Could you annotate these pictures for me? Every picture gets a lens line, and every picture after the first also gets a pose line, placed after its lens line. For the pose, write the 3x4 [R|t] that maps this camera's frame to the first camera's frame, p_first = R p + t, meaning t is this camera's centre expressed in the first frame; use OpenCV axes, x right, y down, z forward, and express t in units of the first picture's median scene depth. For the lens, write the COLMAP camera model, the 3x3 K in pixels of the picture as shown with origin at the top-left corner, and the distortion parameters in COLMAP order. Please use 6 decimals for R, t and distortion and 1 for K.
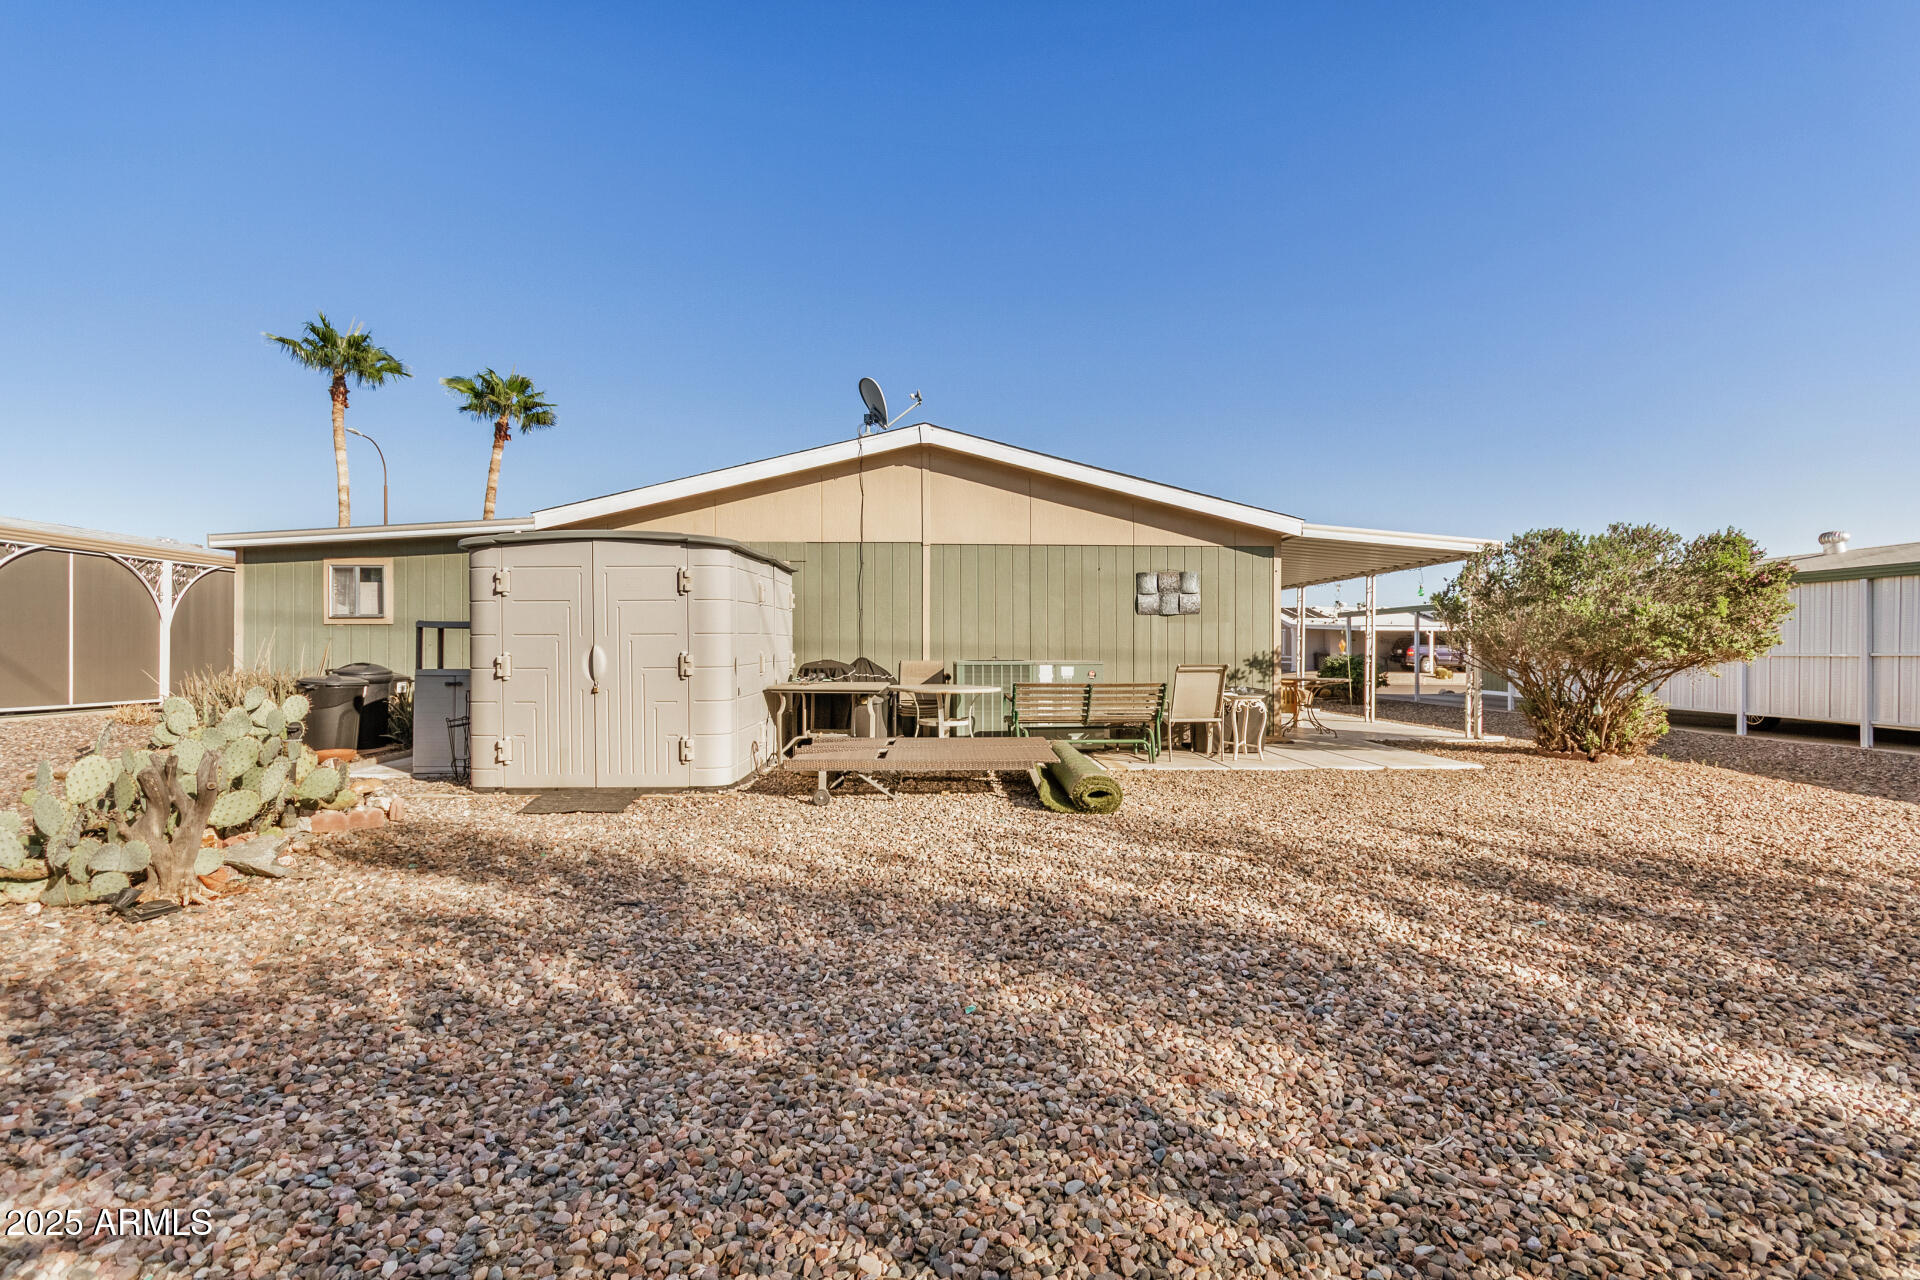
lens RADIAL K [[893.9, 0, 959.9], [0, 893.9, 646.9], [0, 0, 1]] dist [-0.000099, -0.000020]
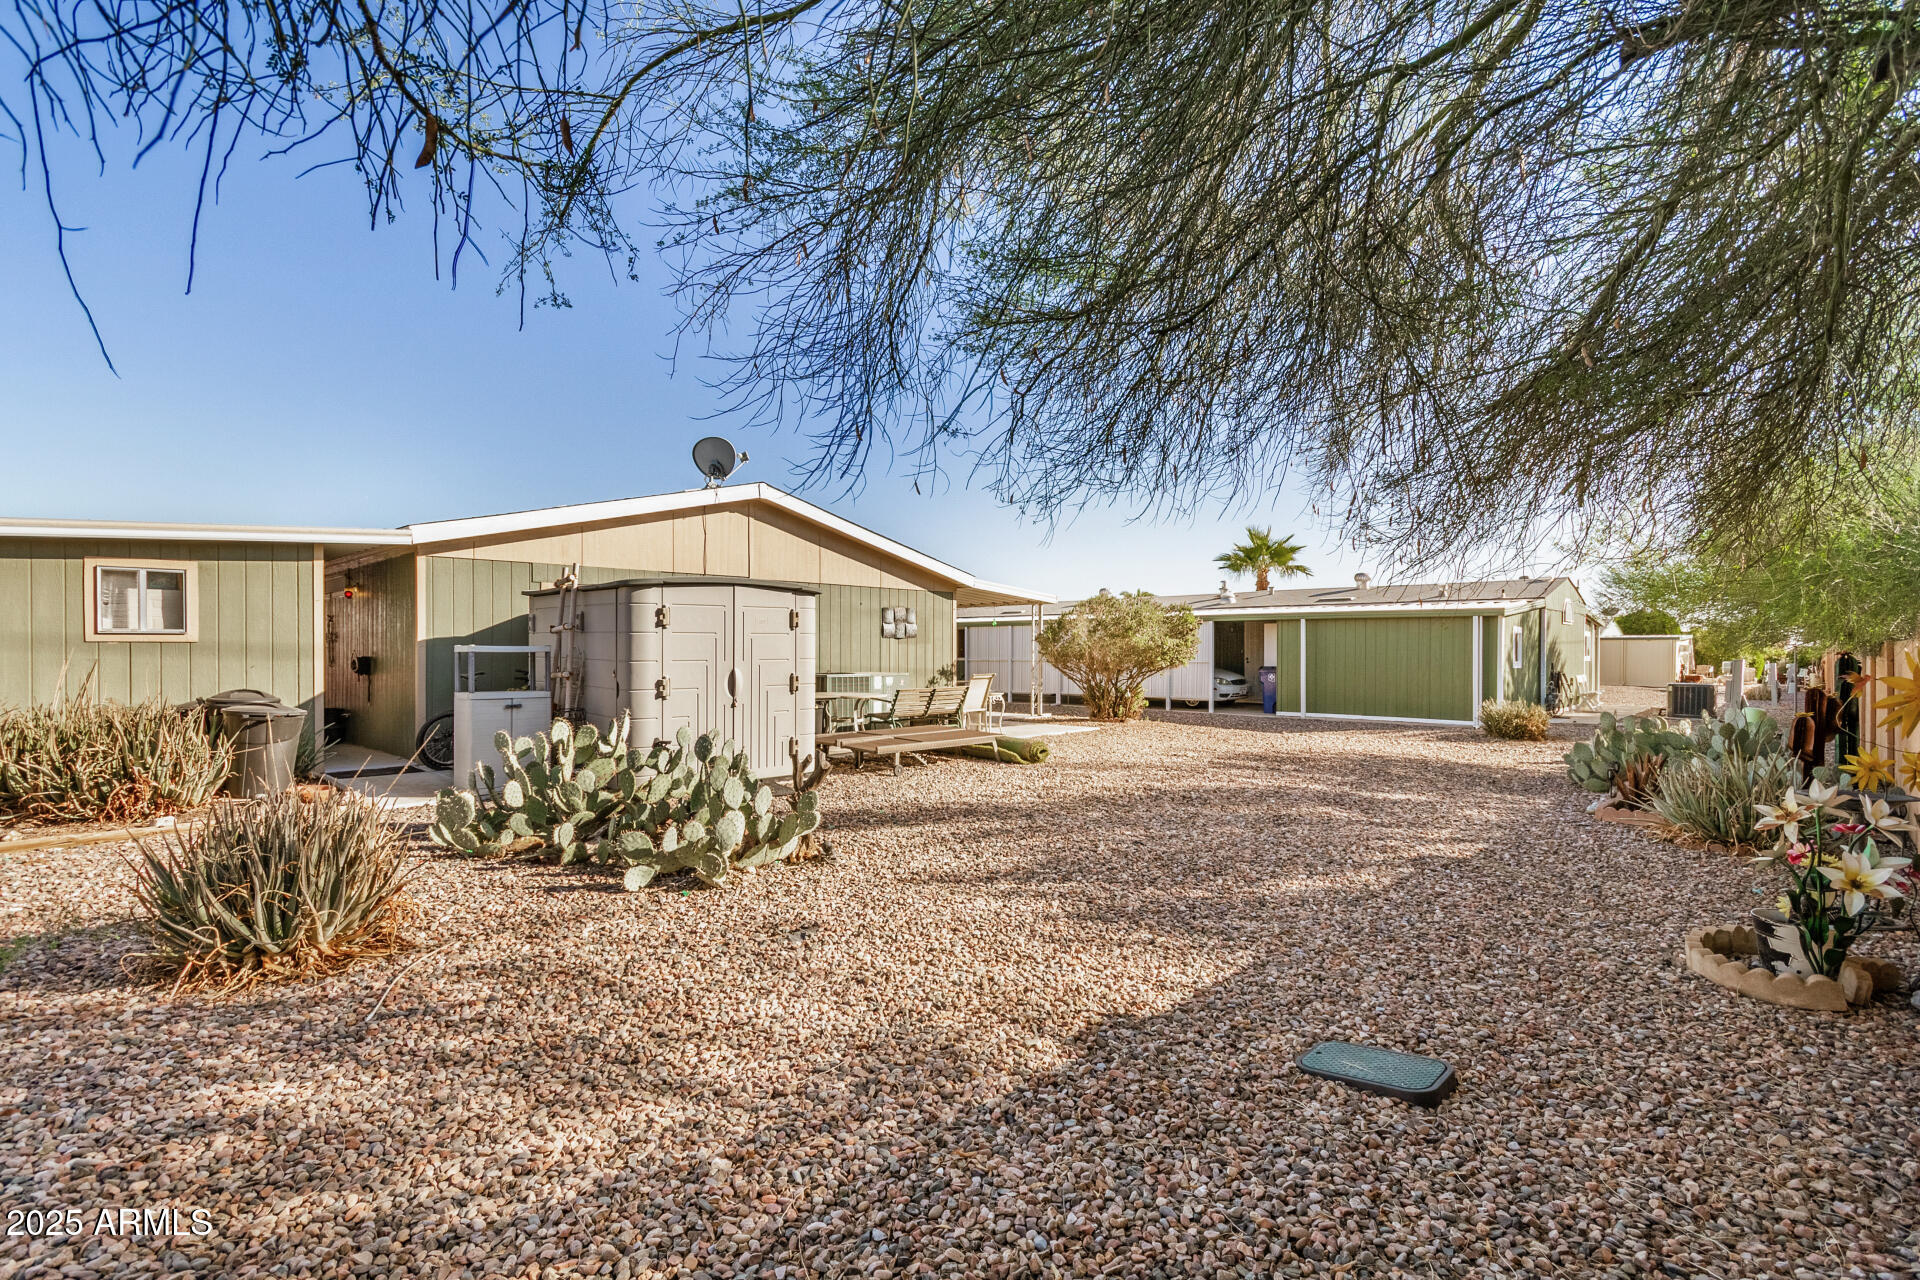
lens RADIAL K [[893.9, 0, 955.6], [0, 893.9, 647.6], [0, 0, 1]] dist [-0.000099, -0.000020]
pose [[0.731559, 0.001900, 0.681776, -0.676253], [-0.000723, 0.999998, -0.002012, -0.019089], [-0.681778, 0.000979, 0.731558, -0.084176]]
